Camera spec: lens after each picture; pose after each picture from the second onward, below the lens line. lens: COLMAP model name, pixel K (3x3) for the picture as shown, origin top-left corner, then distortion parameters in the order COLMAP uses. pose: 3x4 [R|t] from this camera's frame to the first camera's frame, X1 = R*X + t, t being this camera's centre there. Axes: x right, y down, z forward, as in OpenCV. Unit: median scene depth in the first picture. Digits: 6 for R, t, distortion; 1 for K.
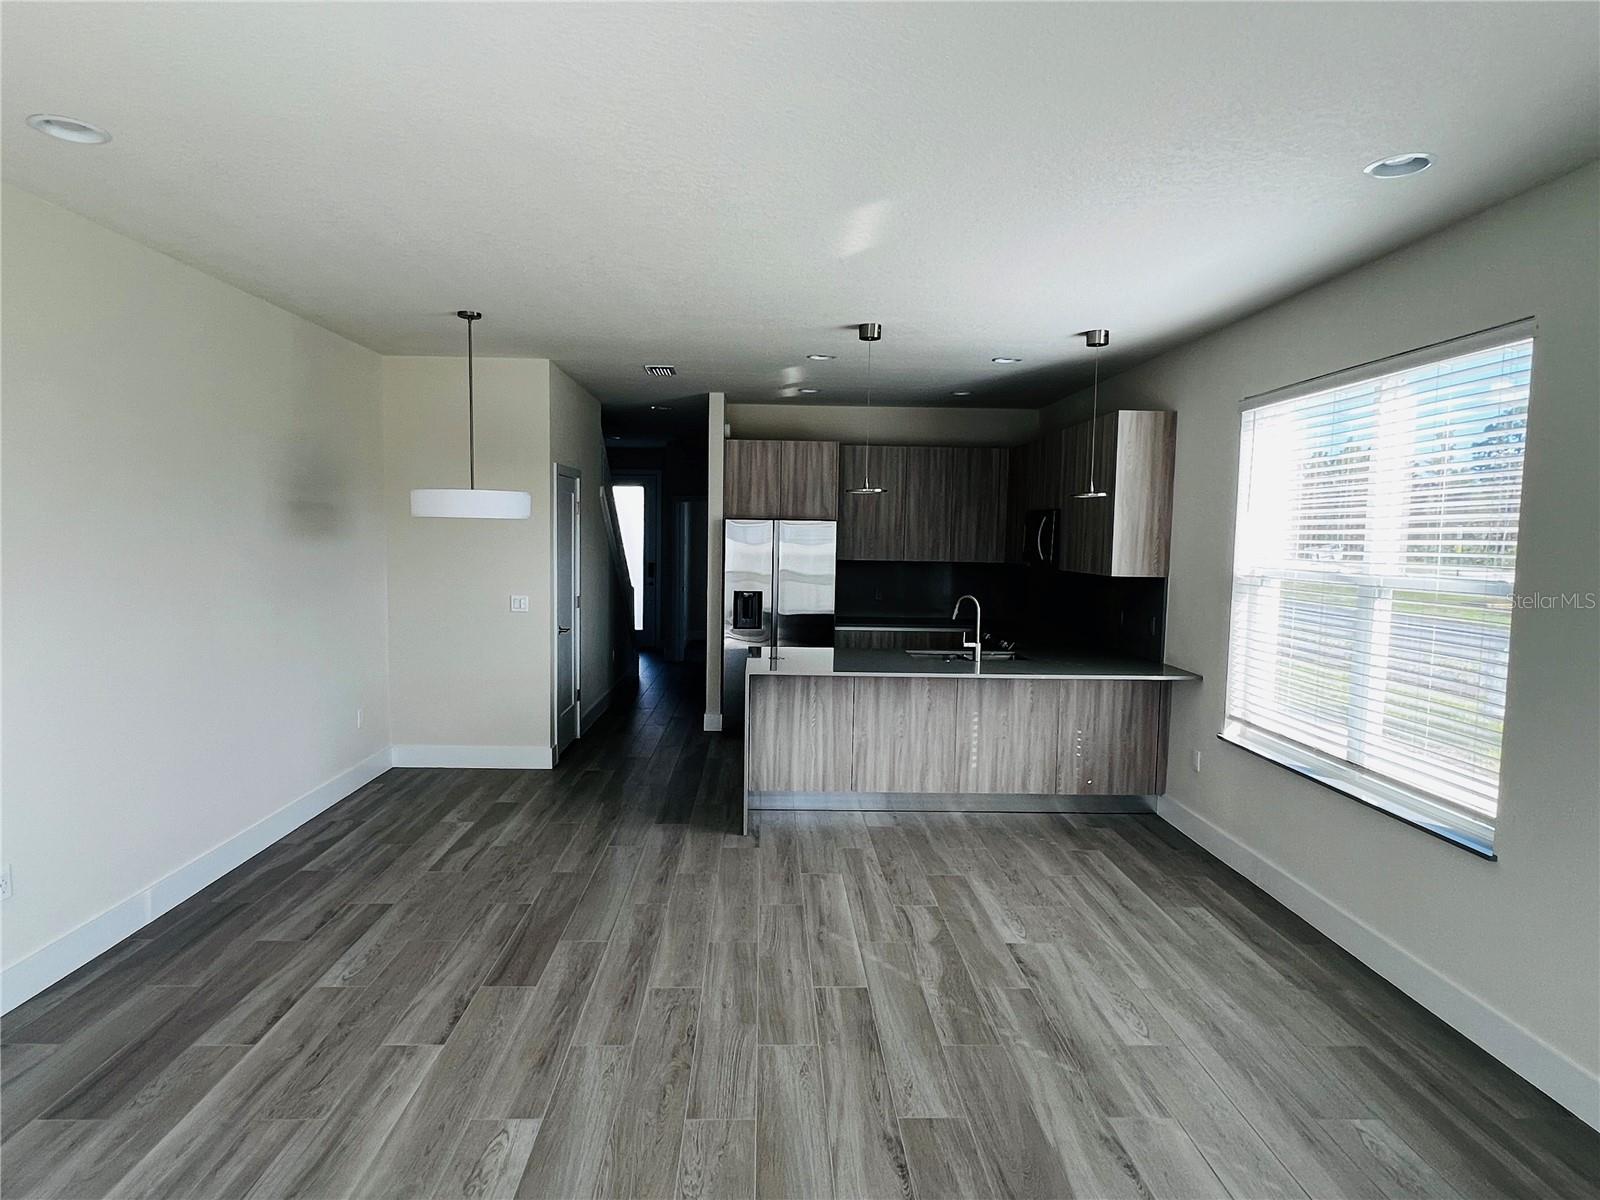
lens RADIAL K [[883.9, 0, 798.0], [0, 883.9, 603.5], [0, 0, 1]] dist [0.000436, 0.000024]
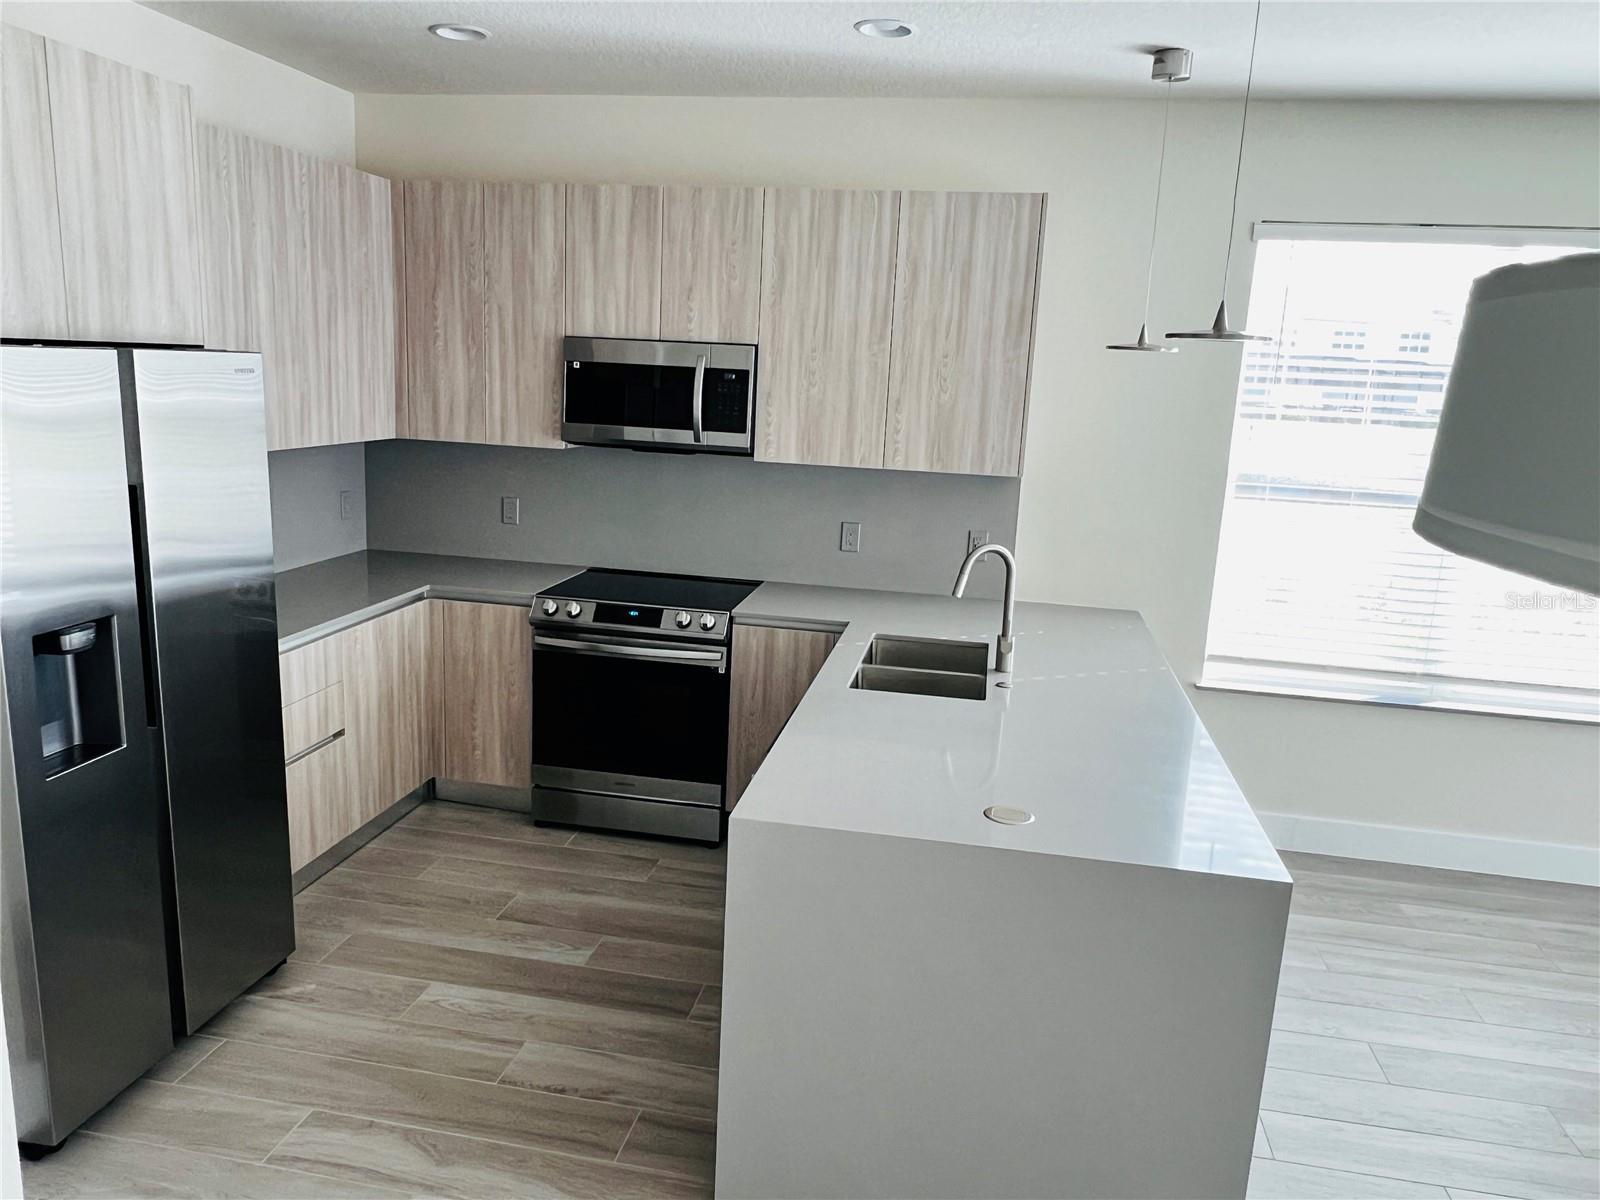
lens RADIAL K [[1196.2, 0, 798.3], [0, 1196.2, 595.9], [0, 0, 1]] dist [0.041602, 0.000617]
pose [[0.208111, -0.200196, 0.957398, -0.551414], [0.036144, 0.979735, 0.197010, -0.136848], [-0.977437, -0.006396, 0.211129, 1.127352]]
